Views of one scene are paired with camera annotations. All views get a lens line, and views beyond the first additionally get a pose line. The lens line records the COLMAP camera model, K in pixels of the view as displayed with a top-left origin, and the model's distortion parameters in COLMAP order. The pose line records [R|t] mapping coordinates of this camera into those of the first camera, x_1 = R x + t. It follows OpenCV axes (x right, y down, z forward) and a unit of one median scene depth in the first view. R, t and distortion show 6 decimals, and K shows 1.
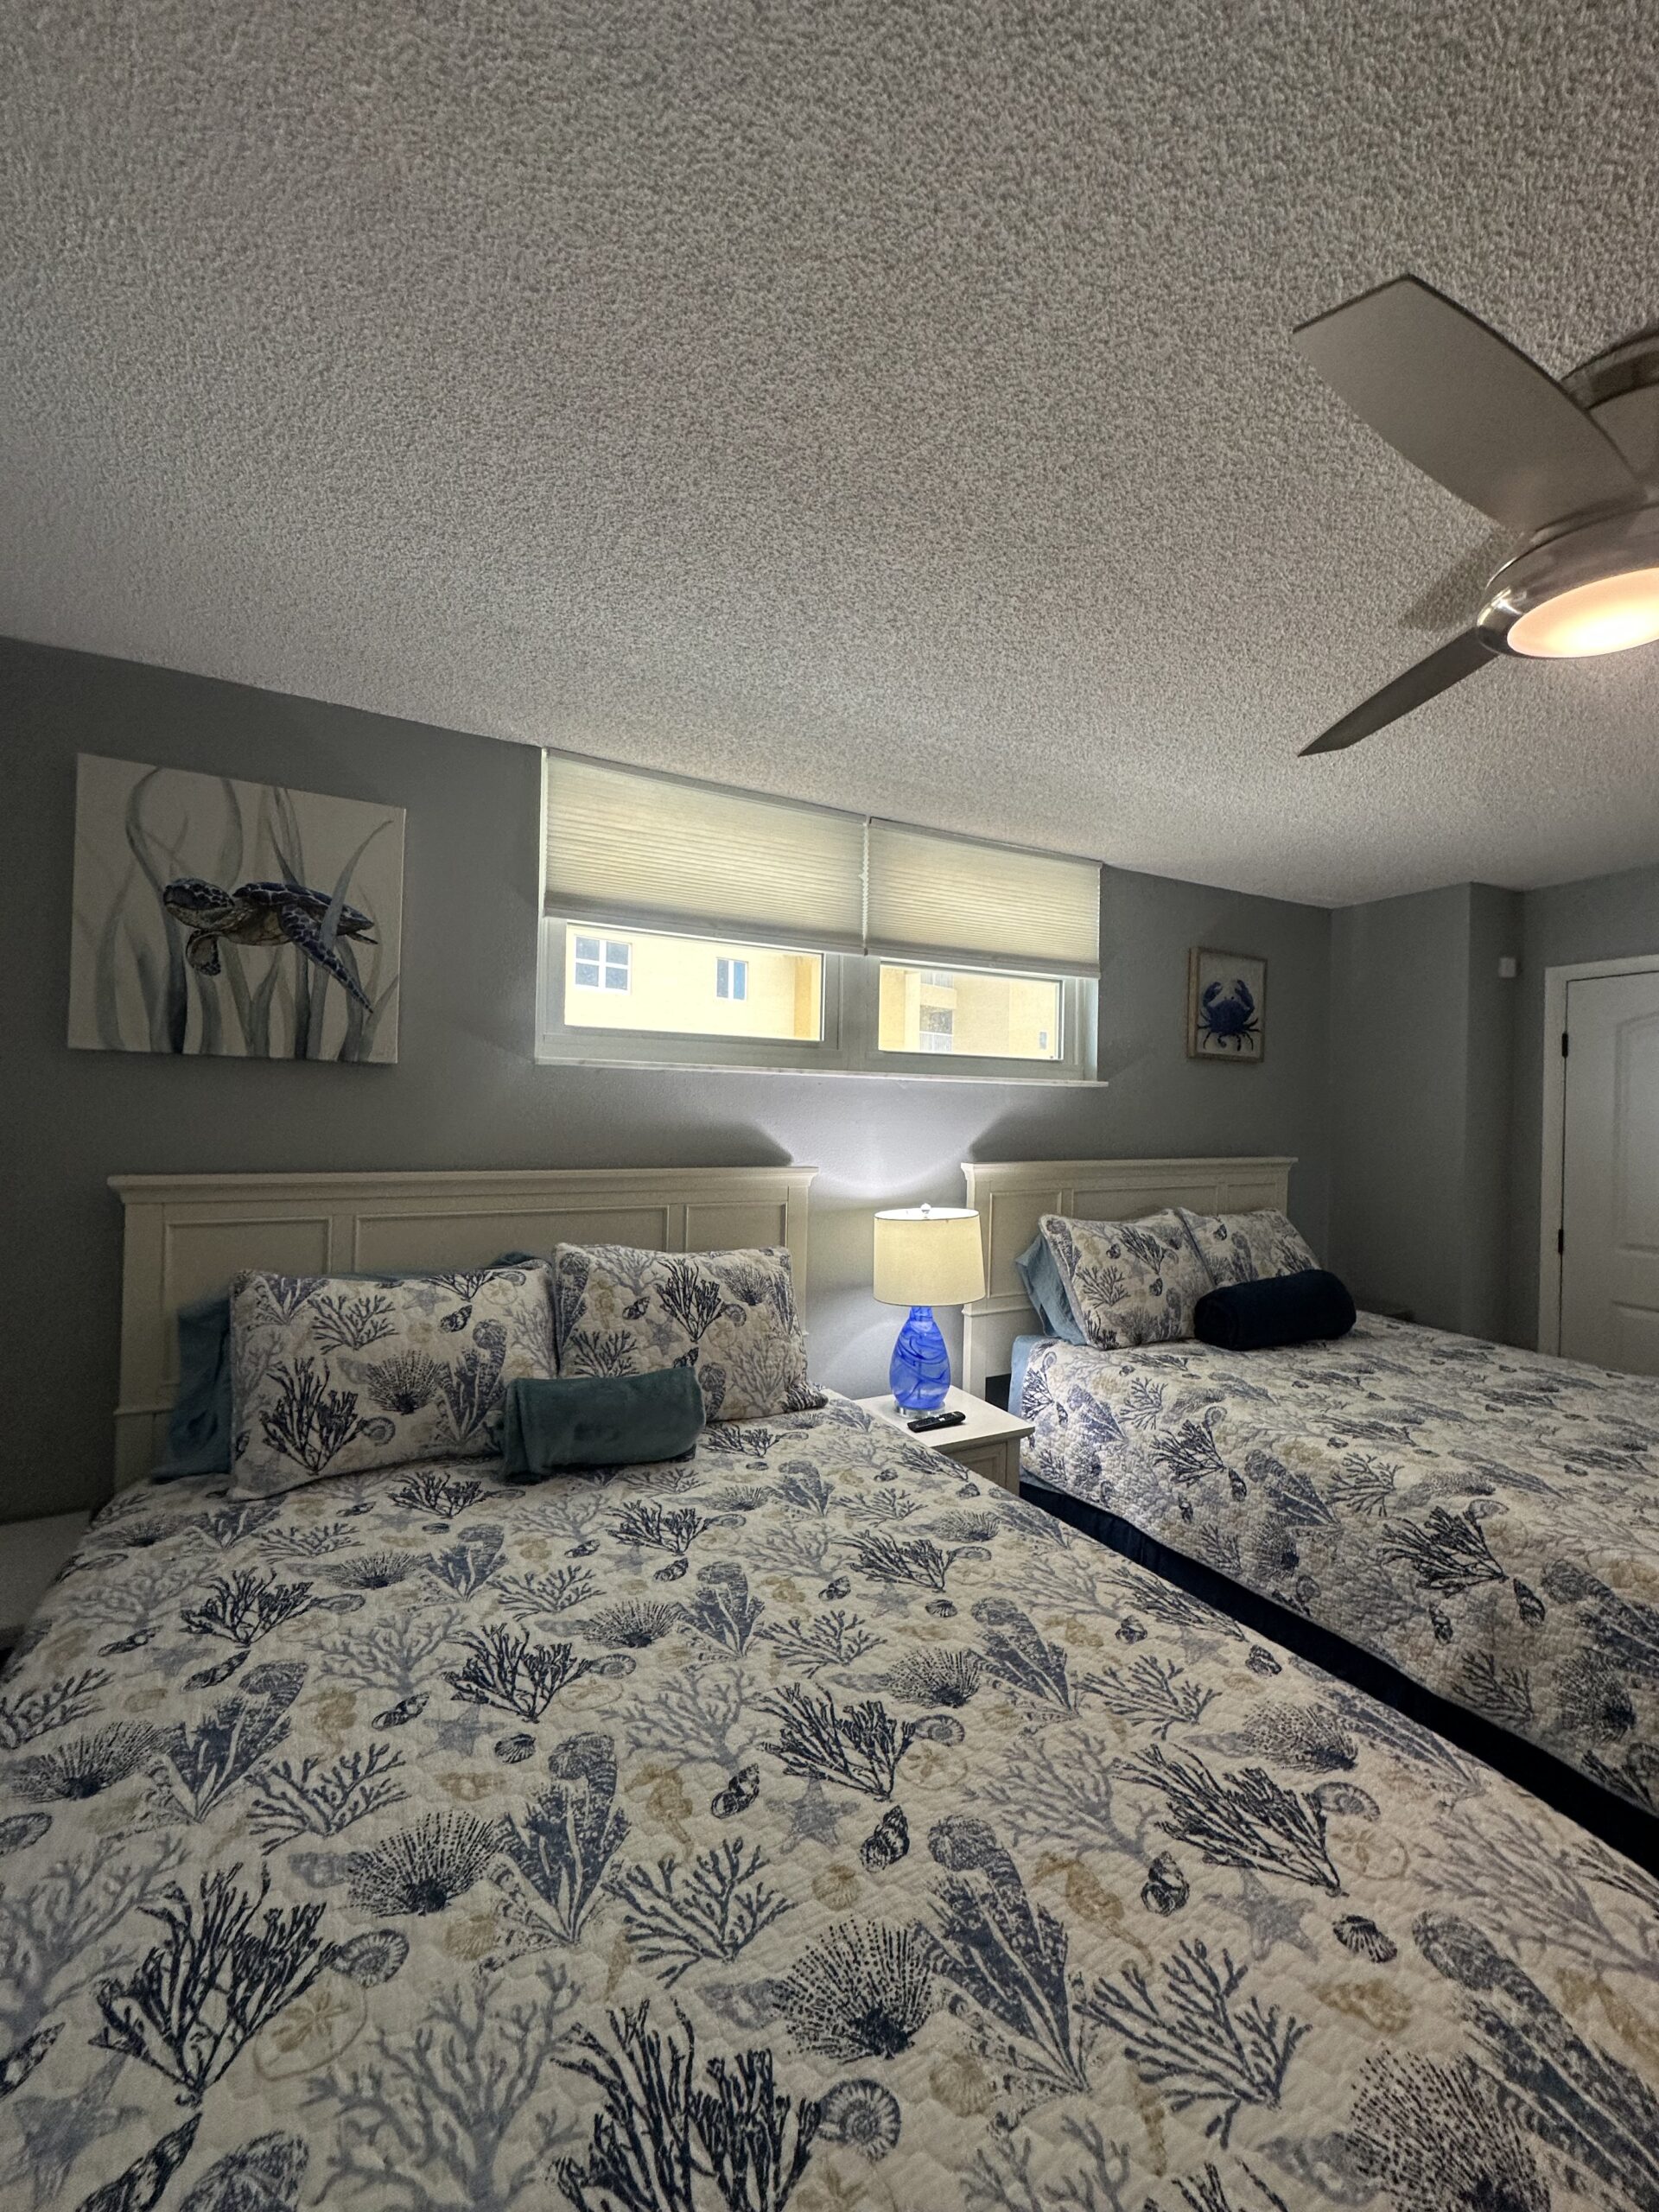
lens RADIAL K [[880.0, 0, 829.9], [0, 880.0, 1016.8], [0, 0, 1]] dist [0.000864, -0.000146]
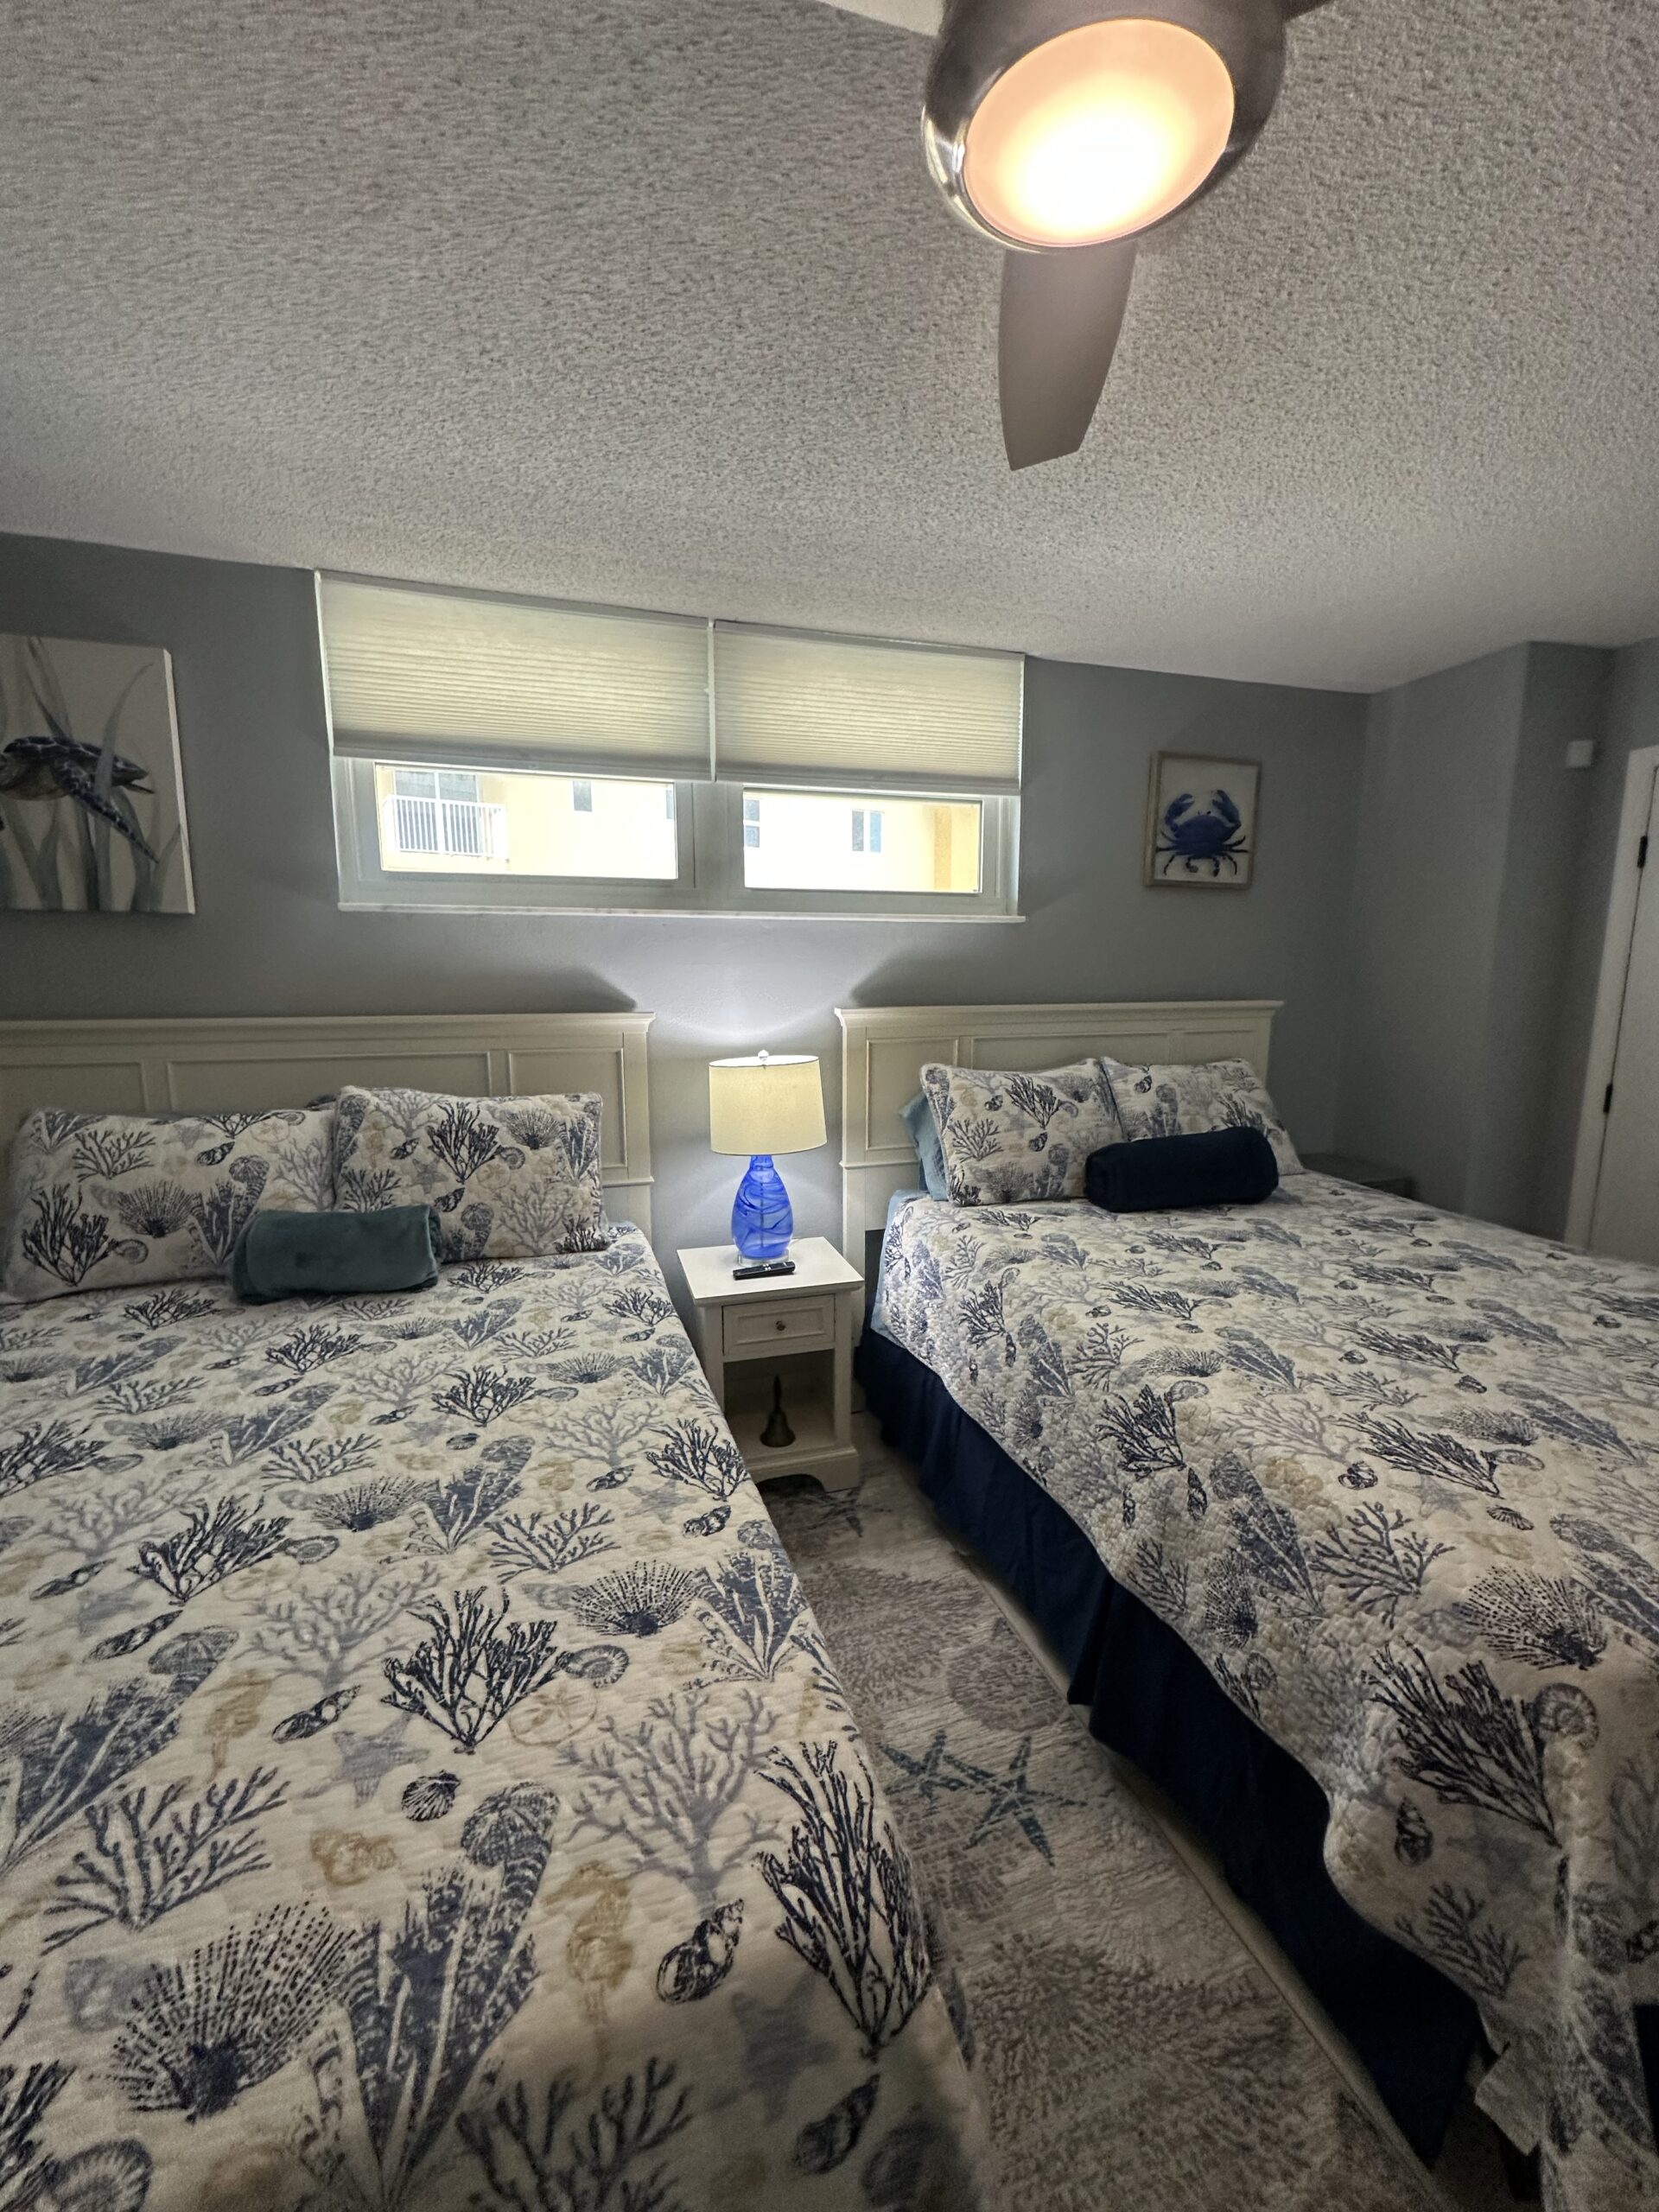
lens RADIAL K [[906.8, 0, 829.9], [0, 906.8, 1024.6], [0, 0, 1]] dist [0.000942, 0.000330]
pose [[0.980676, -0.005120, -0.195572, 0.451633], [0.037963, 0.985637, 0.164556, 0.036338], [0.191920, -0.168801, 0.966785, 0.107268]]
